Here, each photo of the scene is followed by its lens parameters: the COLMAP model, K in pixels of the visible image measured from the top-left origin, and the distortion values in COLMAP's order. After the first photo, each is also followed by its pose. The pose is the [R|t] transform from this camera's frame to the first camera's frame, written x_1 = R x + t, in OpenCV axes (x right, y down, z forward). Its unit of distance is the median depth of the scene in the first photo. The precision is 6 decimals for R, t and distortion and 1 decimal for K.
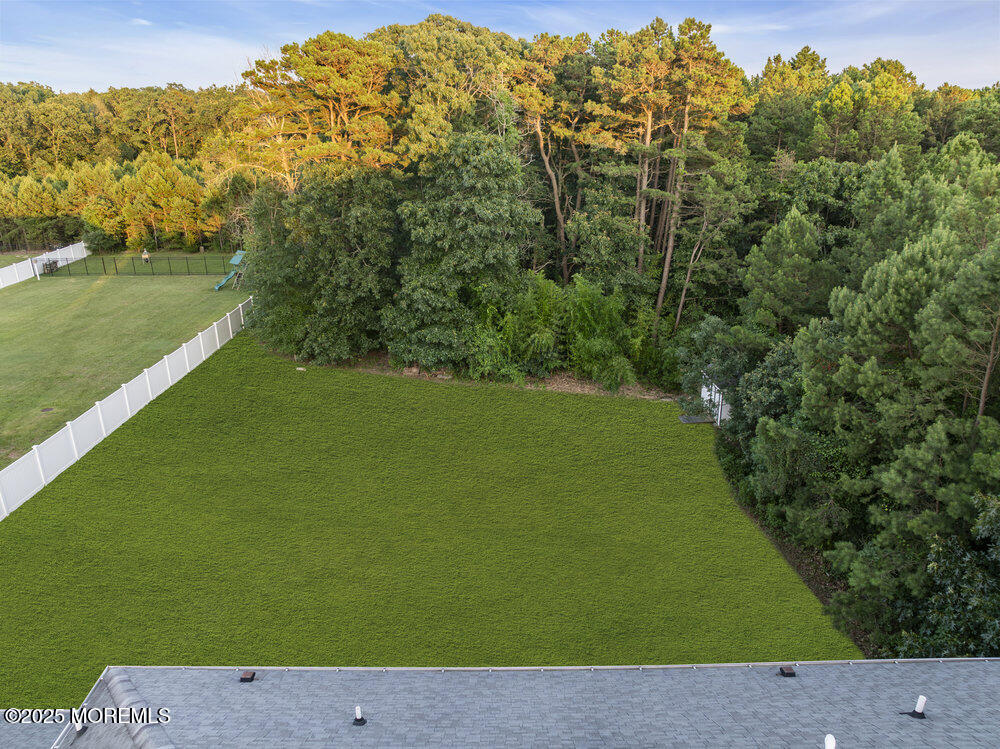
lens RADIAL K [[701.7, 0, 504.9], [0, 701.7, 374.2], [0, 0, 1]] dist [-0.038016, 0.001332]
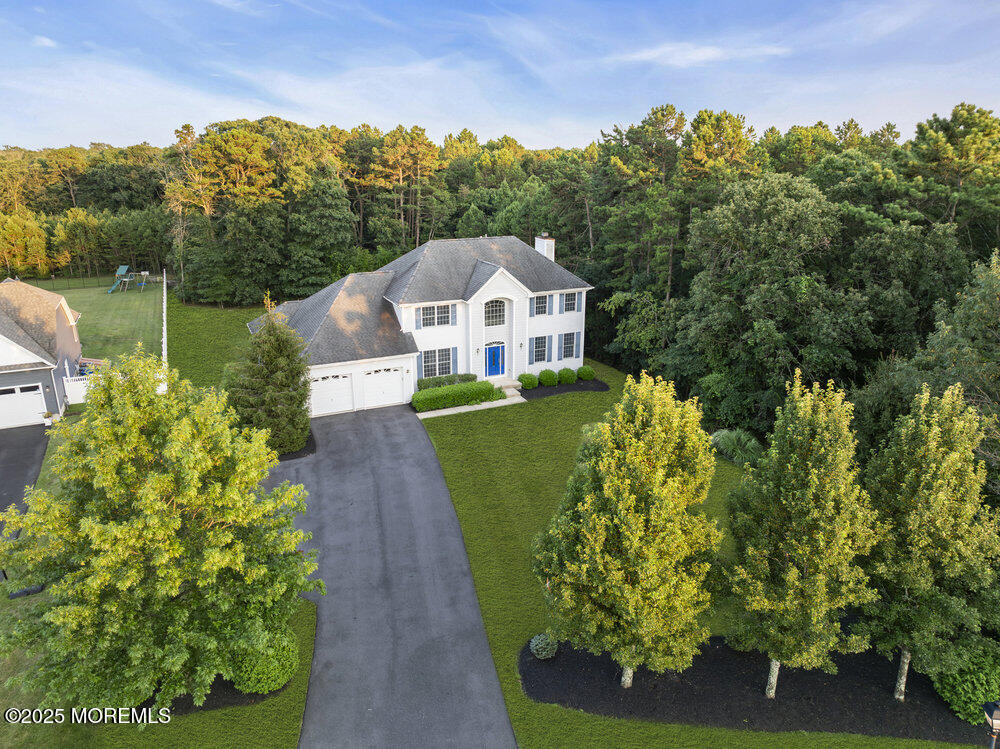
lens RADIAL K [[701.7, 0, 504.9], [0, 701.7, 374.2], [0, 0, 1]] dist [-0.038016, 0.001332]
pose [[0.906254, -0.126053, 0.403503, -0.428234], [0.154423, 0.987258, -0.038415, 0.357121], [-0.393519, 0.097124, 0.914172, -0.966043]]
